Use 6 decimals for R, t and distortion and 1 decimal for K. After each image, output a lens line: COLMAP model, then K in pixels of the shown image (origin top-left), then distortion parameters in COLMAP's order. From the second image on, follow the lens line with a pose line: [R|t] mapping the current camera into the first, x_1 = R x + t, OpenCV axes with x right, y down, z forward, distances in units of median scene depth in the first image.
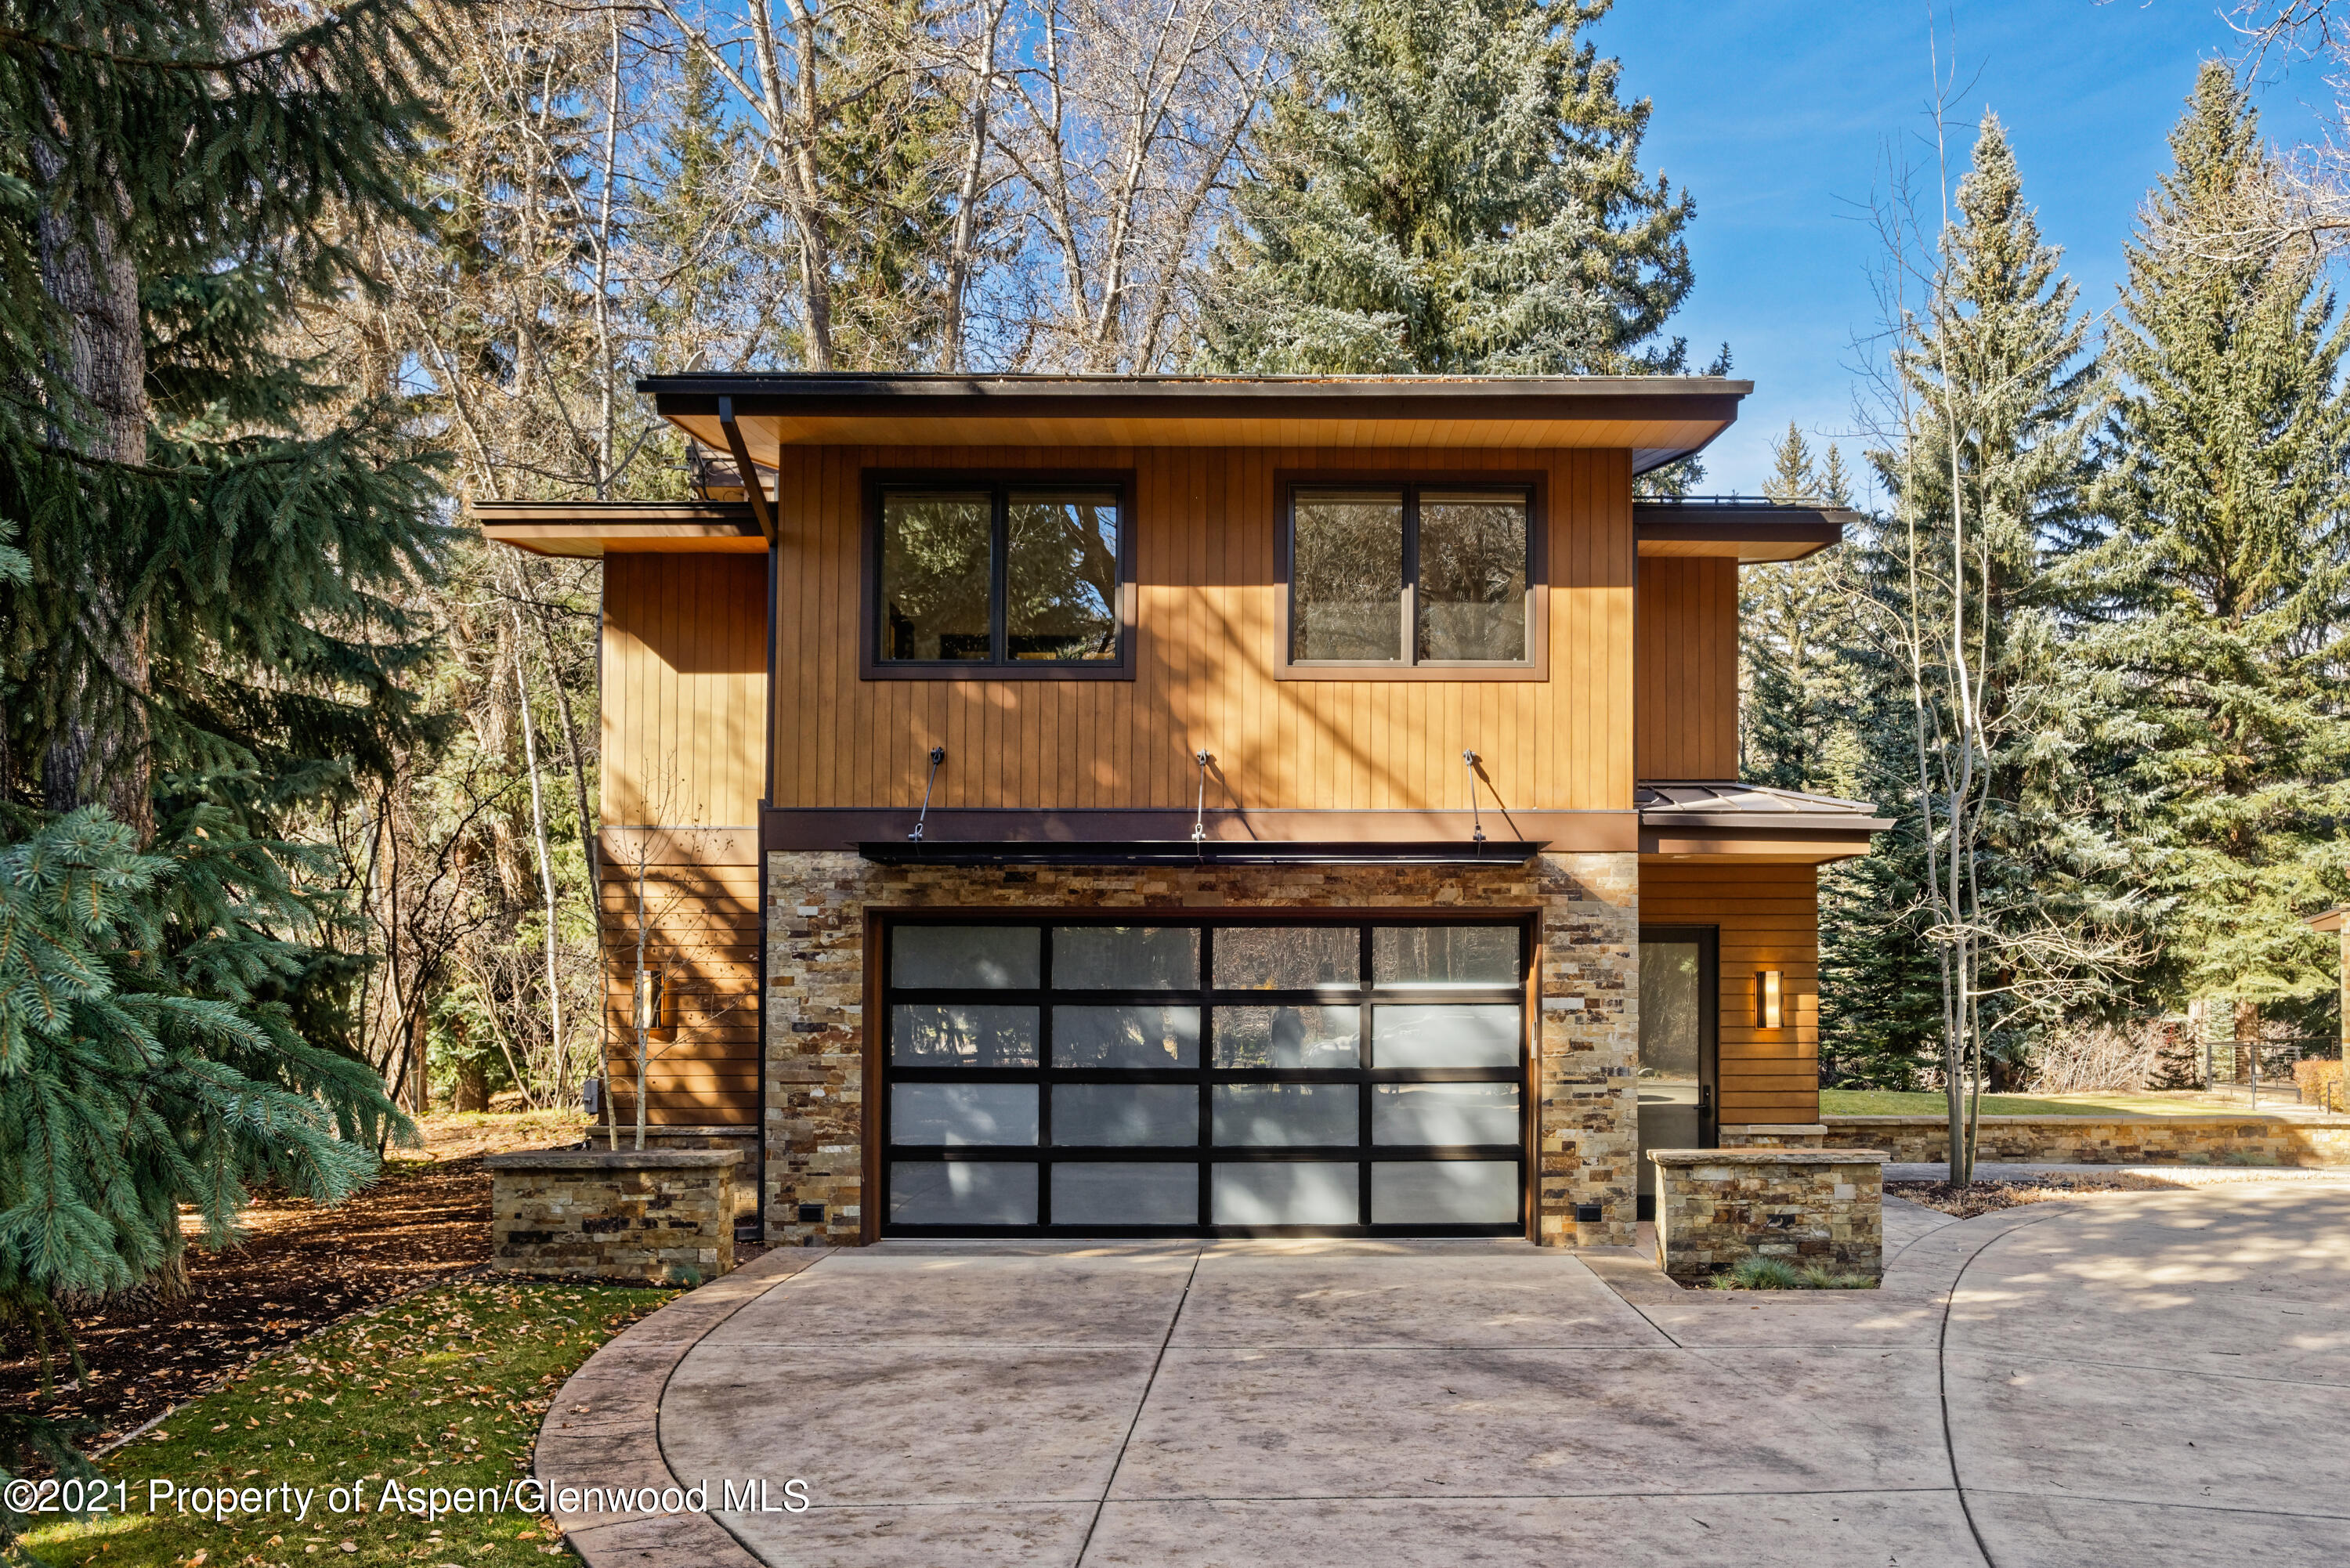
lens RADIAL K [[1319.6, 0, 1172.4], [0, 1319.6, 970.2], [0, 0, 1]] dist [-0.003285, -0.000451]
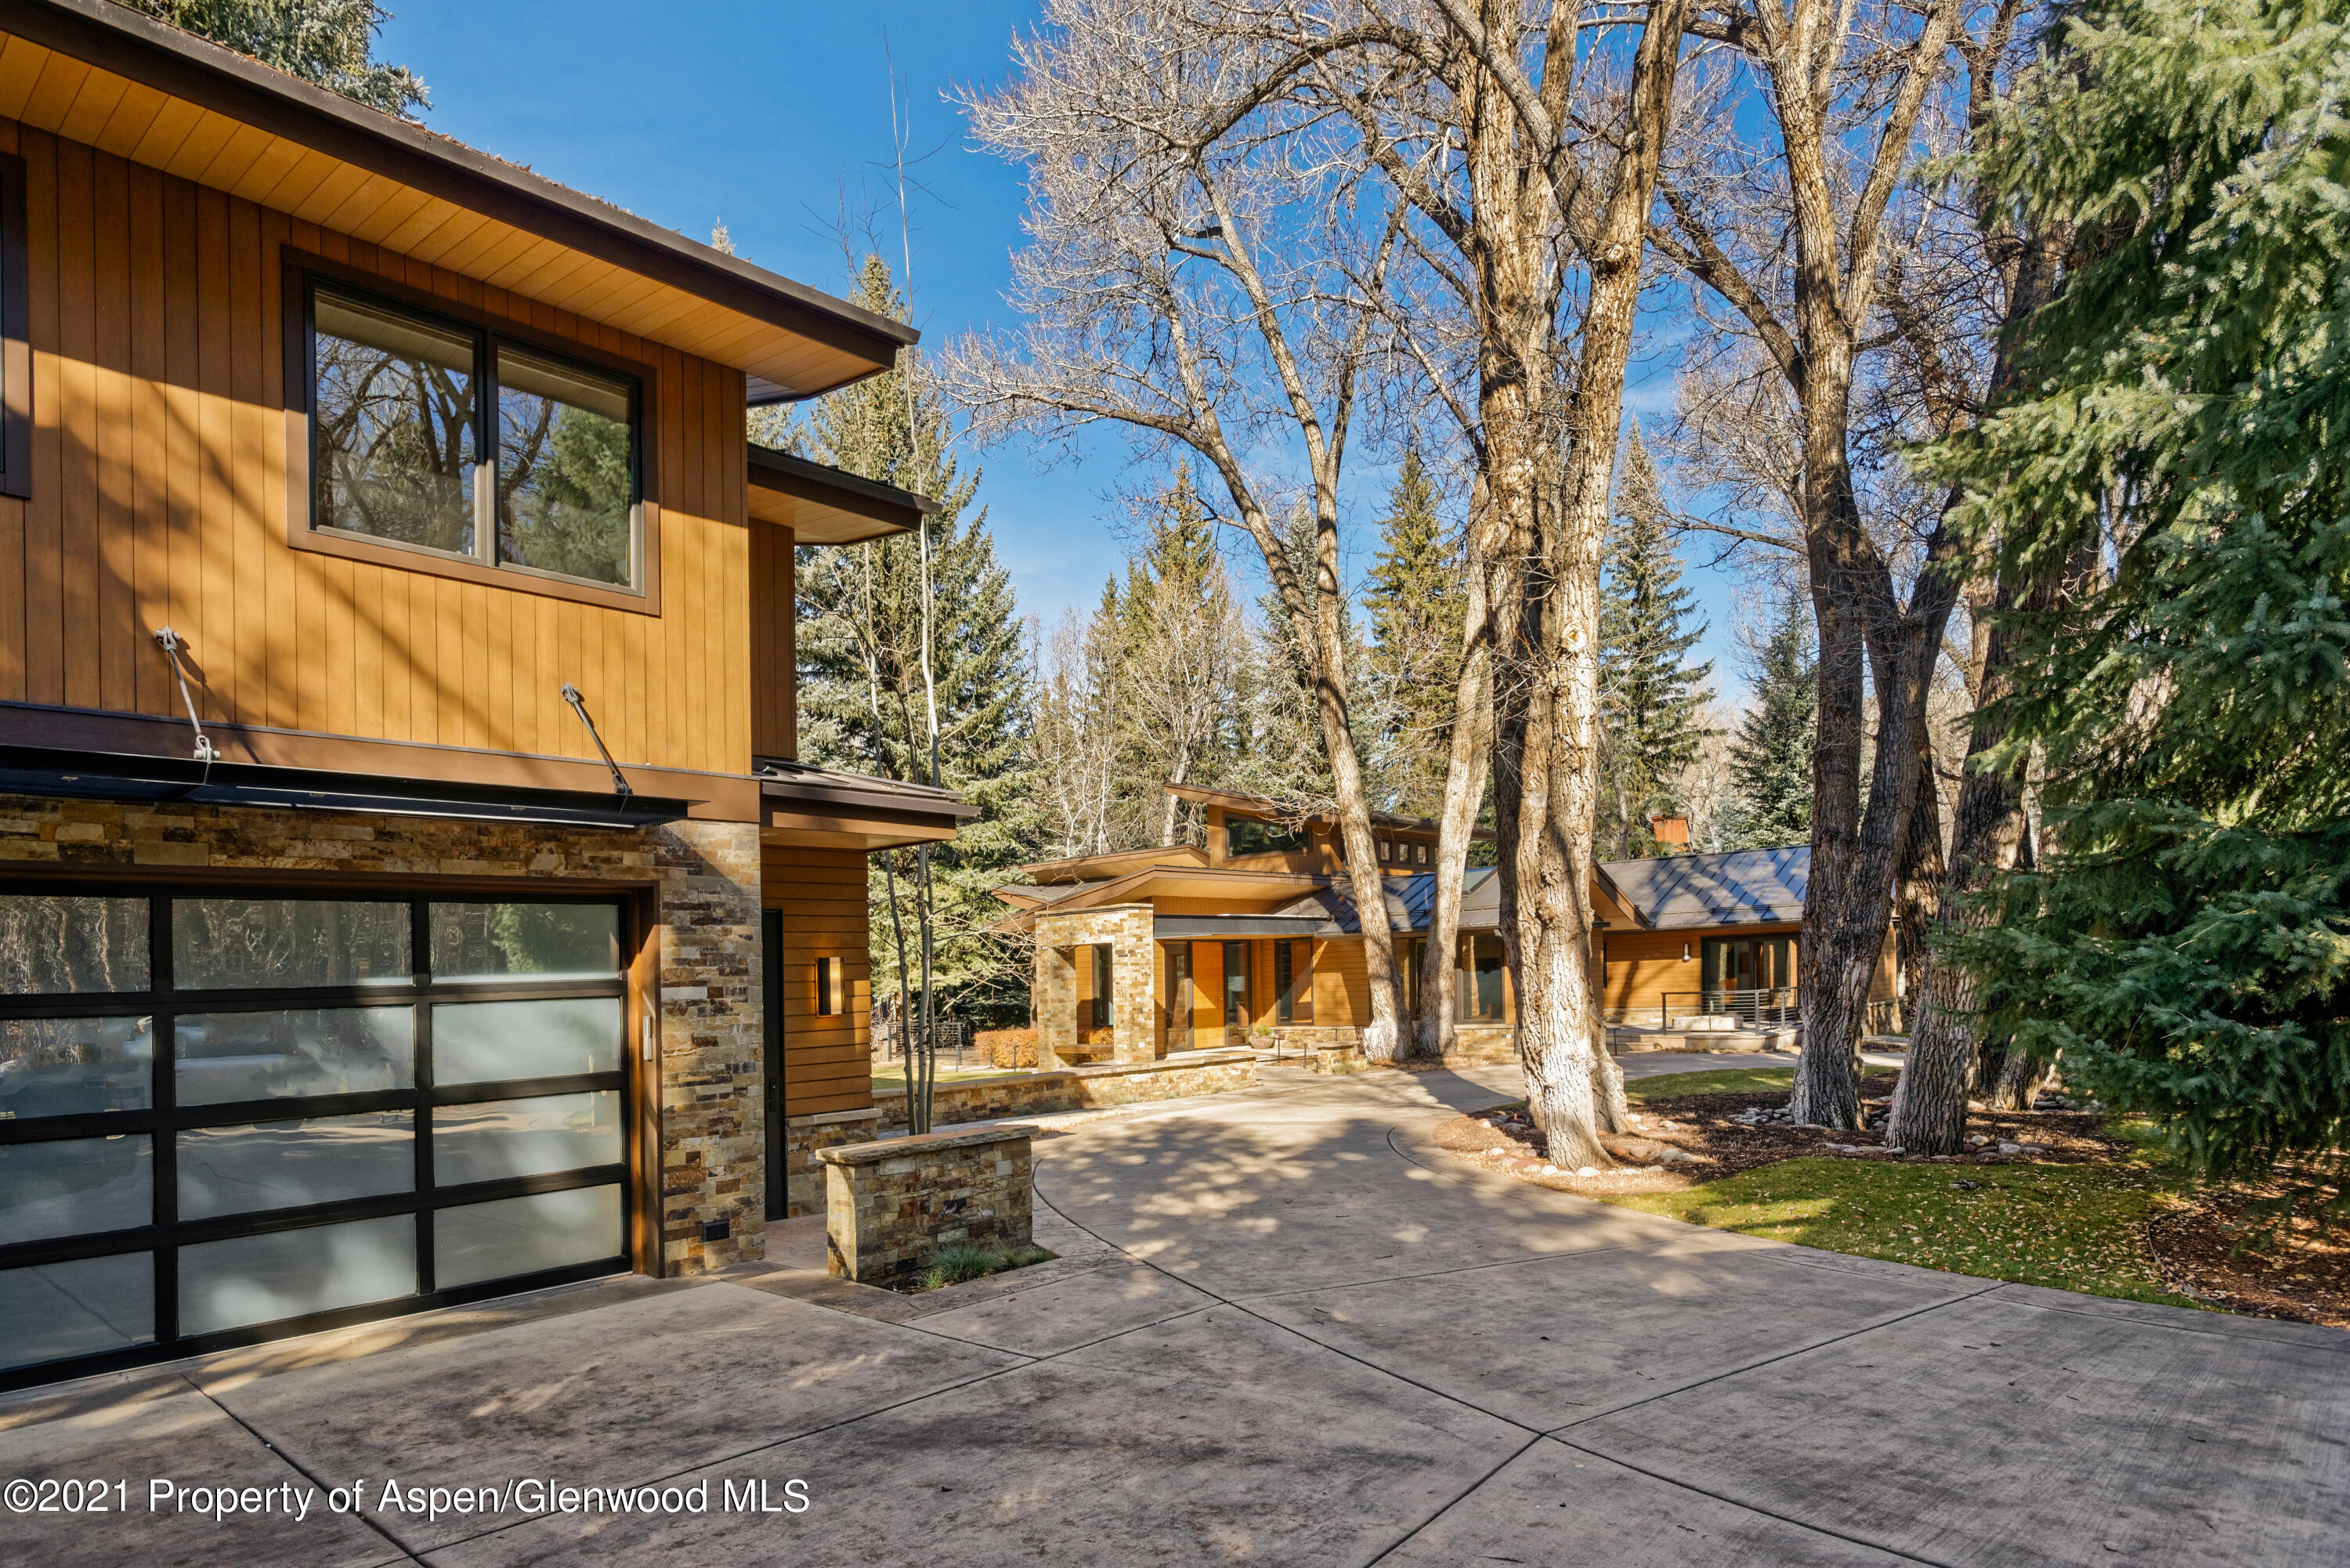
lens RADIAL K [[1319.6, 0, 1172.4], [0, 1319.6, 970.2], [0, 0, 1]] dist [-0.003285, -0.000451]
pose [[0.690113, -0.019281, 0.723444, -0.108475], [0.017962, 0.999793, 0.009512, 0.007426], [-0.723478, 0.006430, 0.690317, 0.170826]]
